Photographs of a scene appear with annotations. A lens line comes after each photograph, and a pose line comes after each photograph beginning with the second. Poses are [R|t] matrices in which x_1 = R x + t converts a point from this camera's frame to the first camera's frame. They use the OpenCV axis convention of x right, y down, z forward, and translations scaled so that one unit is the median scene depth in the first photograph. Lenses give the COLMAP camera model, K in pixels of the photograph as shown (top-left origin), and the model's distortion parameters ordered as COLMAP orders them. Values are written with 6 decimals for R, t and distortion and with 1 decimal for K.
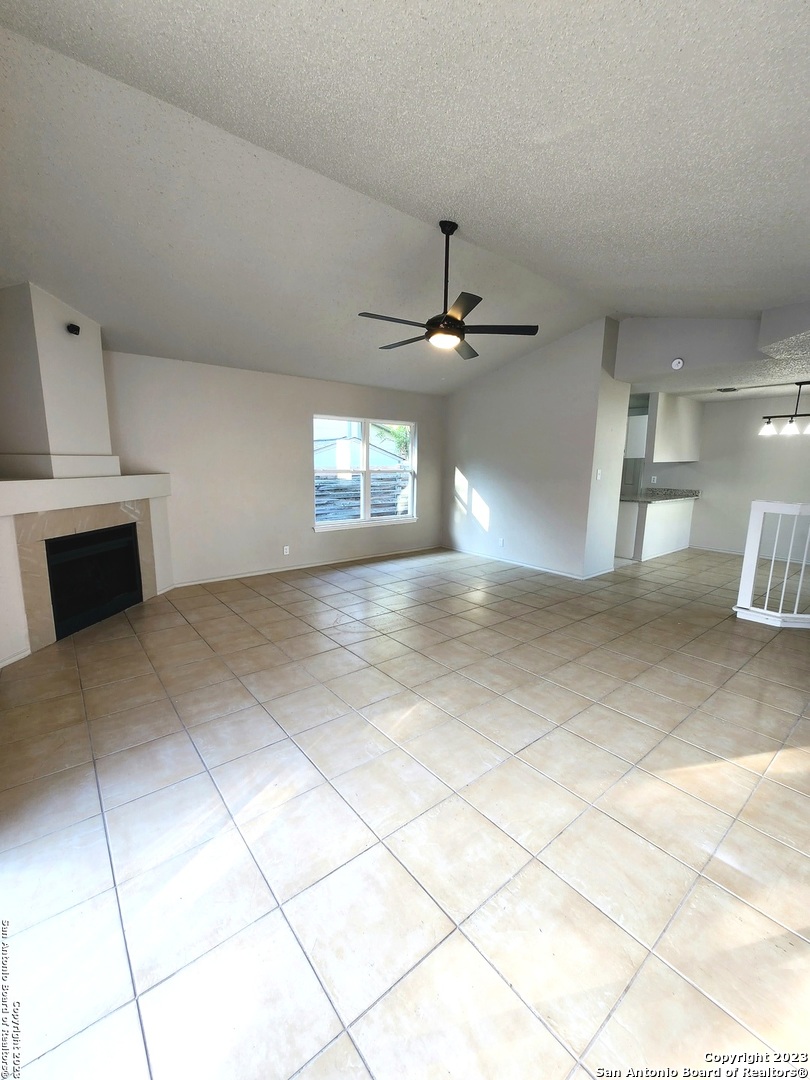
lens RADIAL K [[443.0, 0, 409.5], [0, 443.0, 531.1], [0, 0, 1]] dist [0.006480, -0.002821]
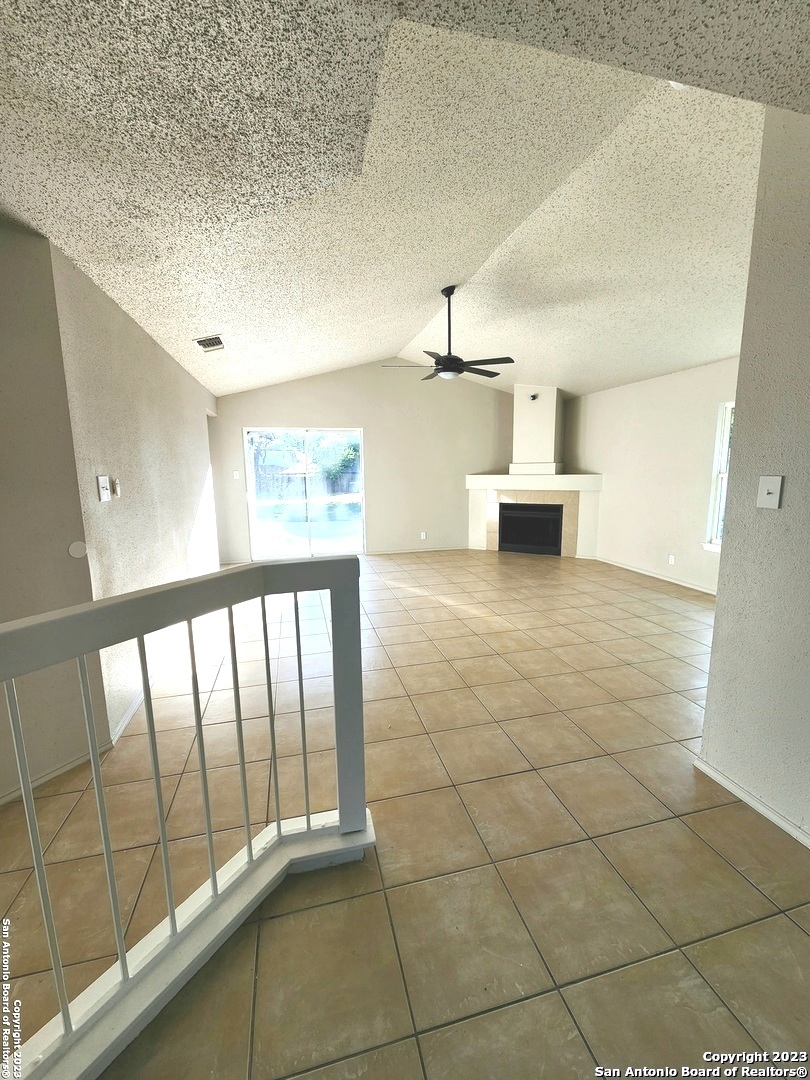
lens RADIAL K [[443.0, 0, 403.5], [0, 443.0, 533.2], [0, 0, 1]] dist [0.006480, -0.002821]
pose [[-0.422760, 0.129666, -0.896917, 1.341713], [-0.134680, 0.969731, 0.203674, -0.212377], [0.896178, 0.206902, -0.392500, 1.448449]]
